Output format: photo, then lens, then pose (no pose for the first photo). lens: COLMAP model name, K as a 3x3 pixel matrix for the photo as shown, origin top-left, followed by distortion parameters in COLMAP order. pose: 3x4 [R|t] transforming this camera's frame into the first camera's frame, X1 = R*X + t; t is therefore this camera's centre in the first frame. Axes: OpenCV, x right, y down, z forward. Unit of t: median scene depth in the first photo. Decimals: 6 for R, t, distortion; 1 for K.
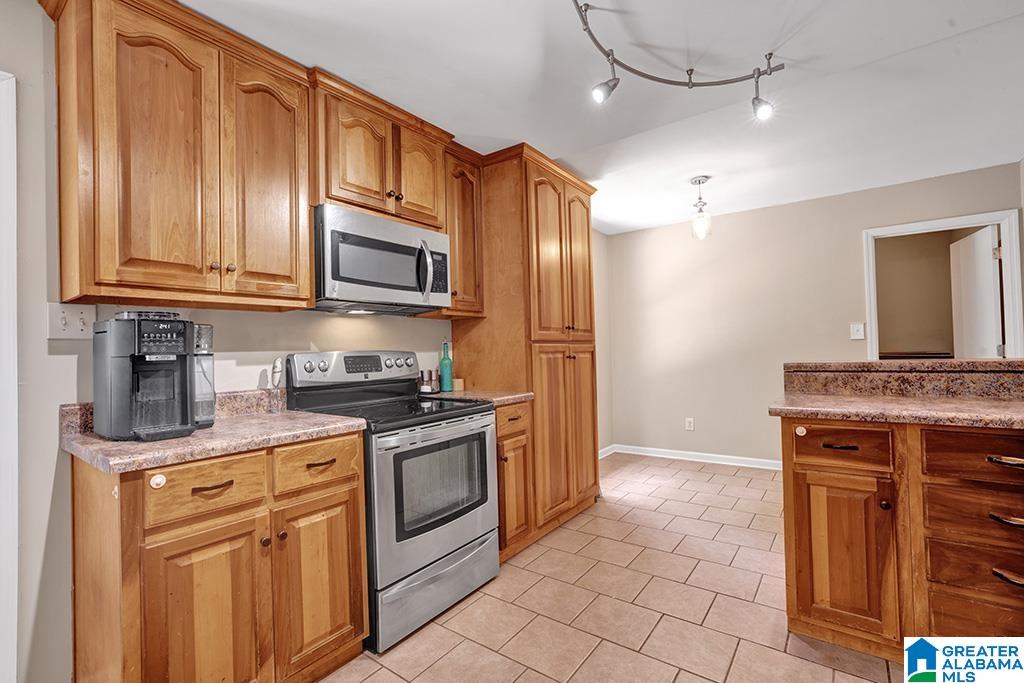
lens RADIAL K [[452.8, 0, 506.7], [0, 452.8, 341.9], [0, 0, 1]] dist [-0.006315, -0.000224]
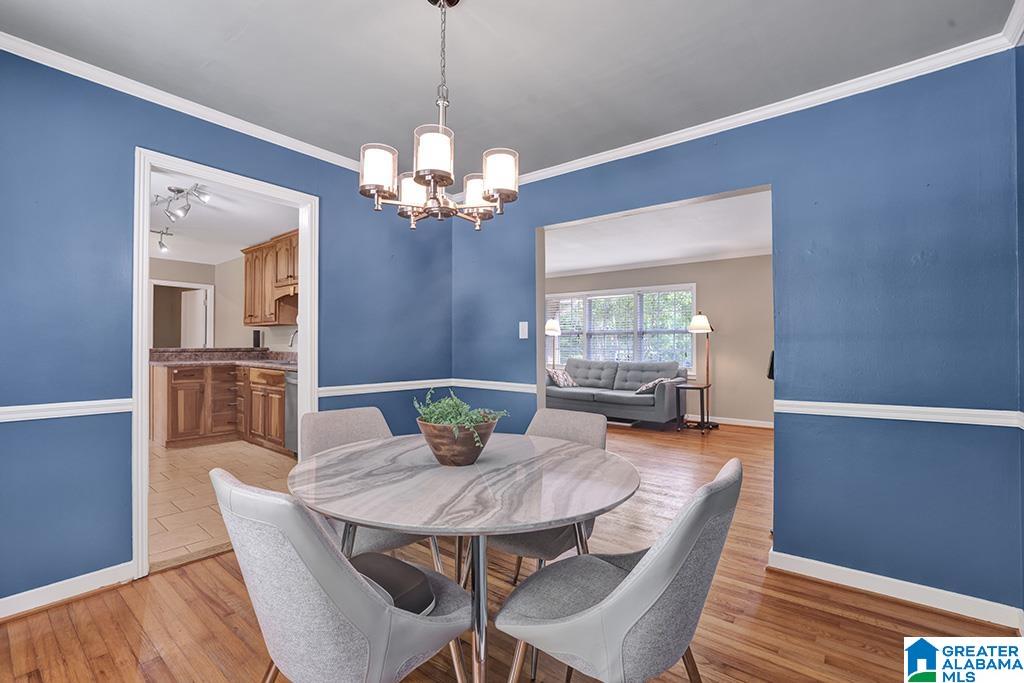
lens RADIAL K [[452.8, 0, 507.9], [0, 452.8, 342.1], [0, 0, 1]] dist [-0.006315, -0.000224]
pose [[0.055845, 0.029935, 0.997991, -1.862869], [-0.026197, 0.999250, -0.028507, 0.039546], [-0.998096, -0.024553, 0.056587, -1.108838]]
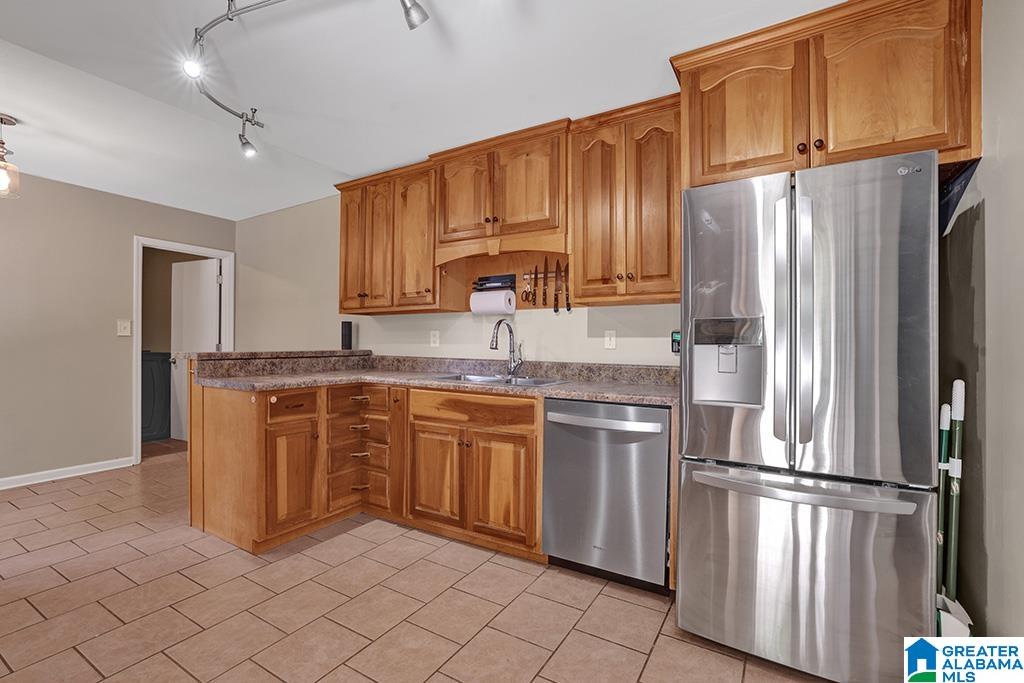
lens RADIAL K [[452.8, 0, 512.4], [0, 452.8, 342.4], [0, 0, 1]] dist [-0.006315, -0.000224]
pose [[-0.098695, 0.028084, 0.994721, -0.739127], [-0.022246, 0.999290, -0.030421, 0.044379], [-0.994869, -0.025131, -0.098001, 0.379705]]
